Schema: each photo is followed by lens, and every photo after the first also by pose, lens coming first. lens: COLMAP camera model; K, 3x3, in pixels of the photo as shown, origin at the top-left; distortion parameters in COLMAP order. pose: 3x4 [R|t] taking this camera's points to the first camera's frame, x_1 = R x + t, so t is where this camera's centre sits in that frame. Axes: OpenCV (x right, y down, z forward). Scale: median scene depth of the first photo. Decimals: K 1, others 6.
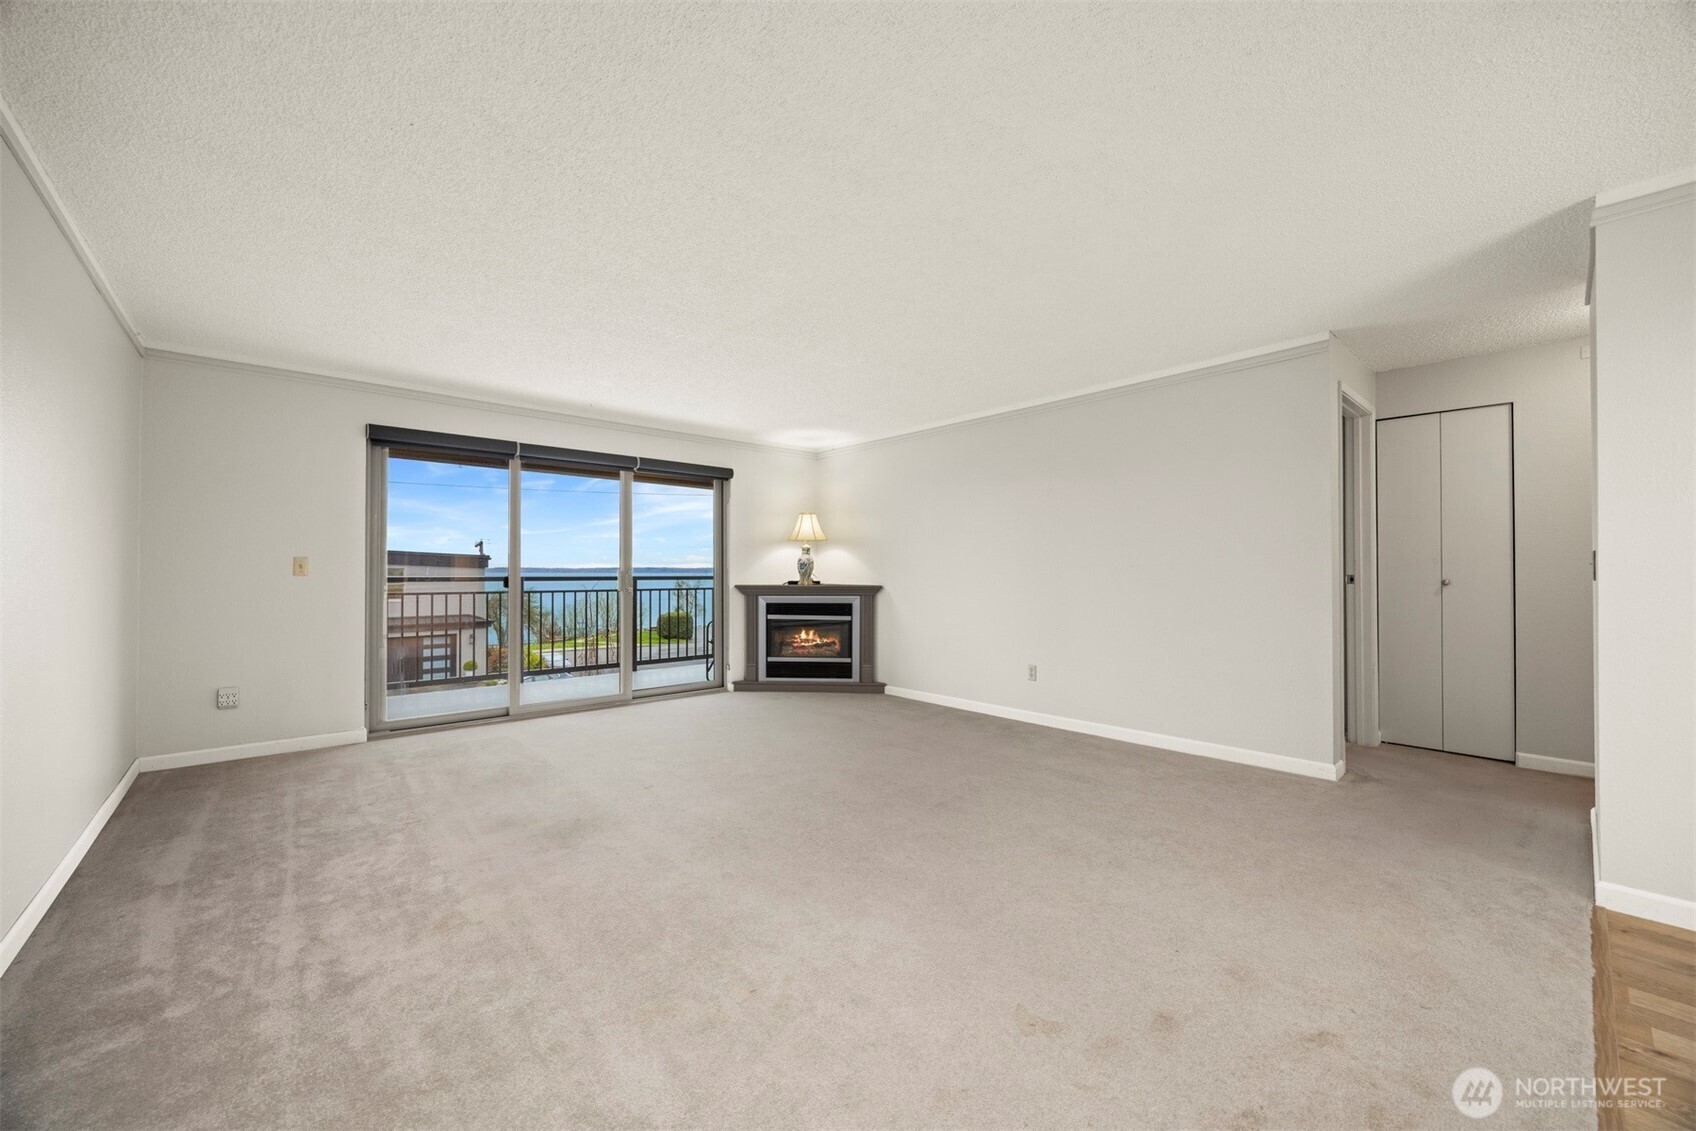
lens RADIAL K [[646.7, 0, 853.4], [0, 646.7, 569.1], [0, 0, 1]] dist [-0.003741, -0.000373]
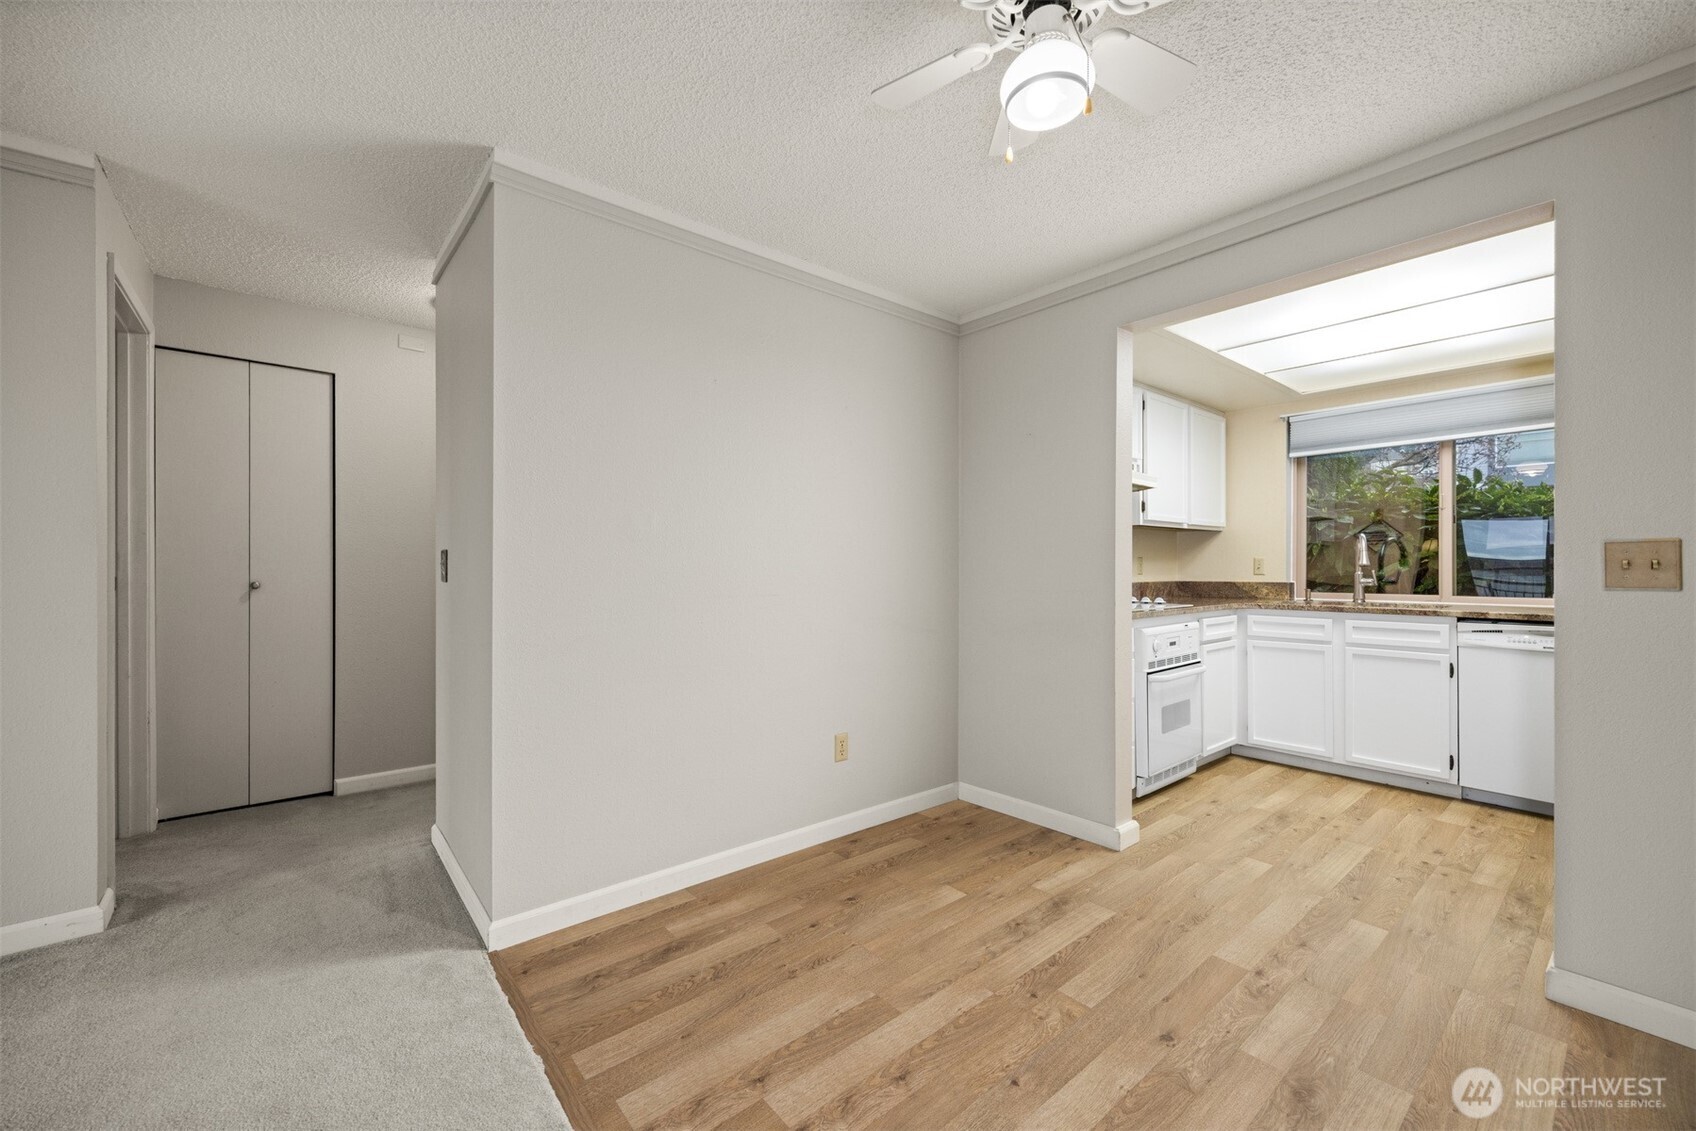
lens RADIAL K [[673.7, 0, 848.0], [0, 673.7, 565.5], [0, 0, 1]] dist [0.001443, 0.000202]
pose [[0.030489, 0.002487, 0.999532, 0.087401], [-0.005436, 0.999983, -0.002322, -0.002923], [-0.999520, -0.005363, 0.030502, 0.171413]]
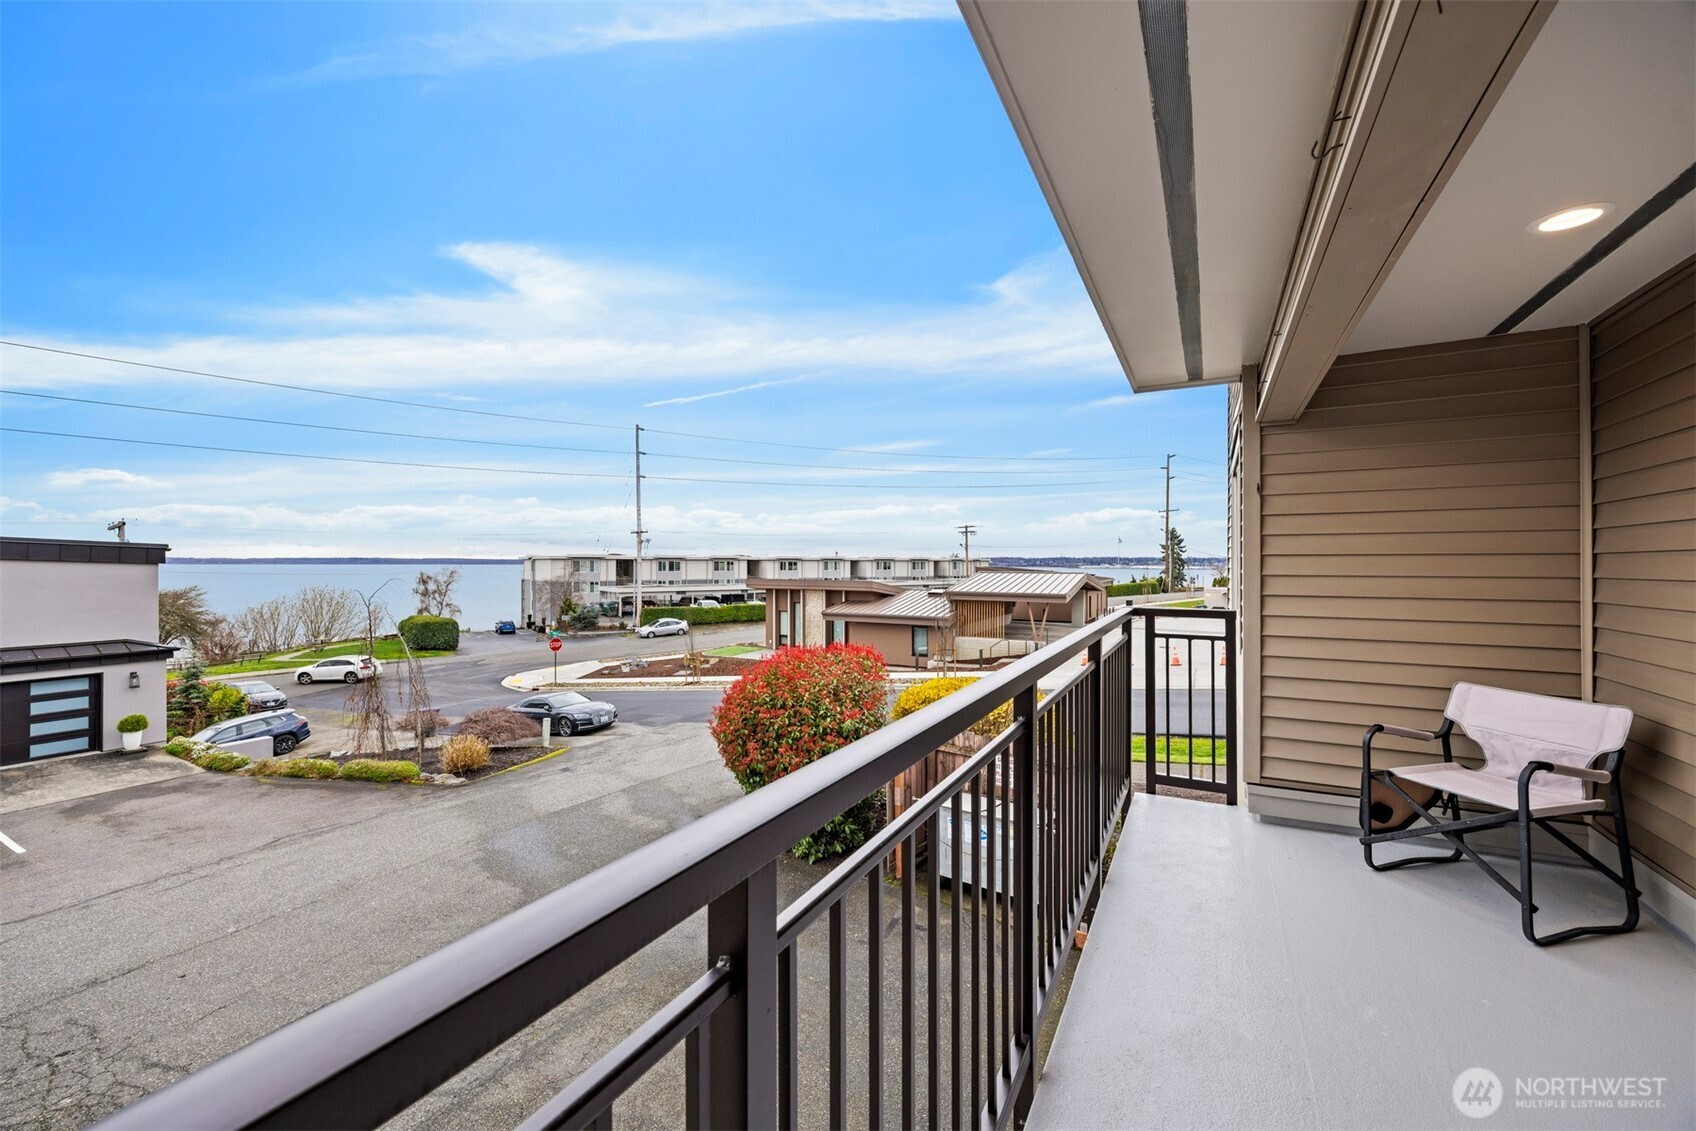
lens RADIAL K [[659.8, 0, 847.2], [0, 659.8, 562.9], [0, 0, 1]] dist [-0.000213, -0.000257]
pose [[0.943704, 0.000765, 0.330790, -0.745936], [-0.002141, 0.999991, 0.003795, -0.031941], [-0.330784, -0.004290, 0.943697, 0.863605]]
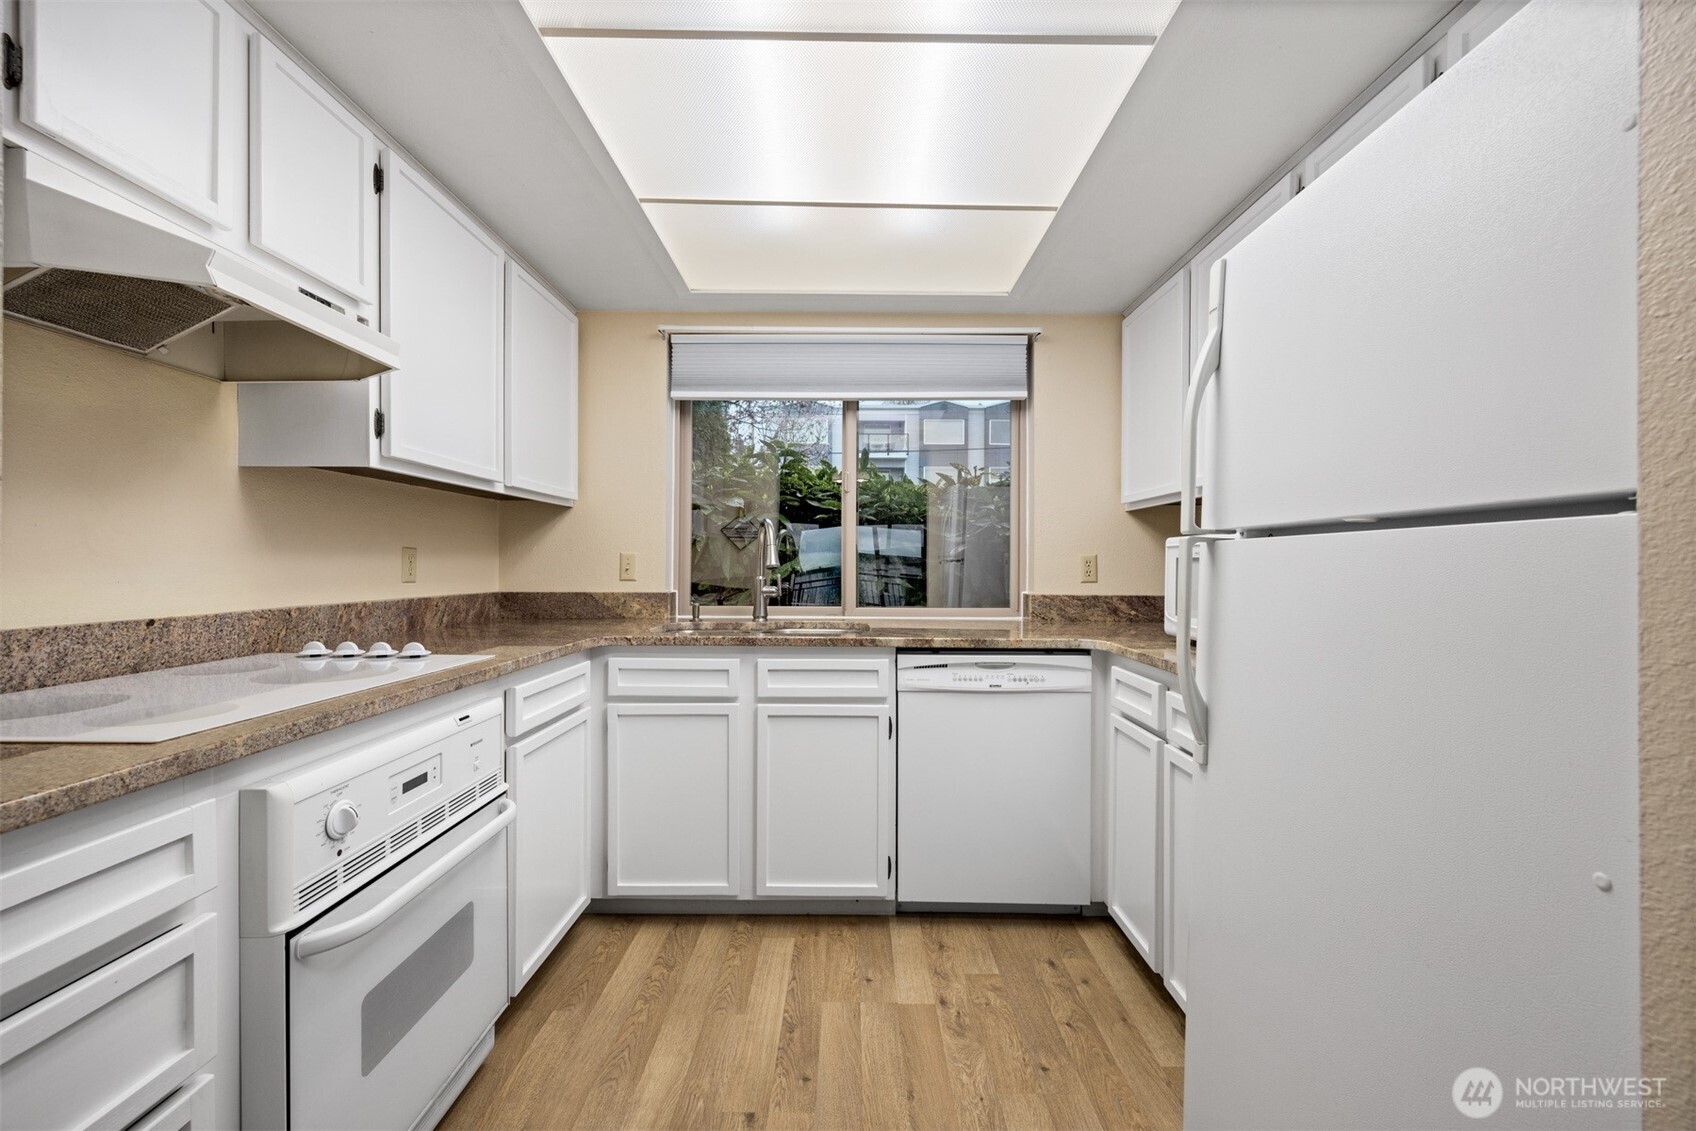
lens RADIAL K [[674.2, 0, 847.2], [0, 674.2, 570.8], [0, 0, 1]] dist [0.000452, 0.000093]
pose [[-0.740391, -0.009623, 0.672108, 0.425445], [-0.009585, 0.999947, 0.003757, -0.006712], [-0.672108, -0.003660, -0.740444, -0.019803]]
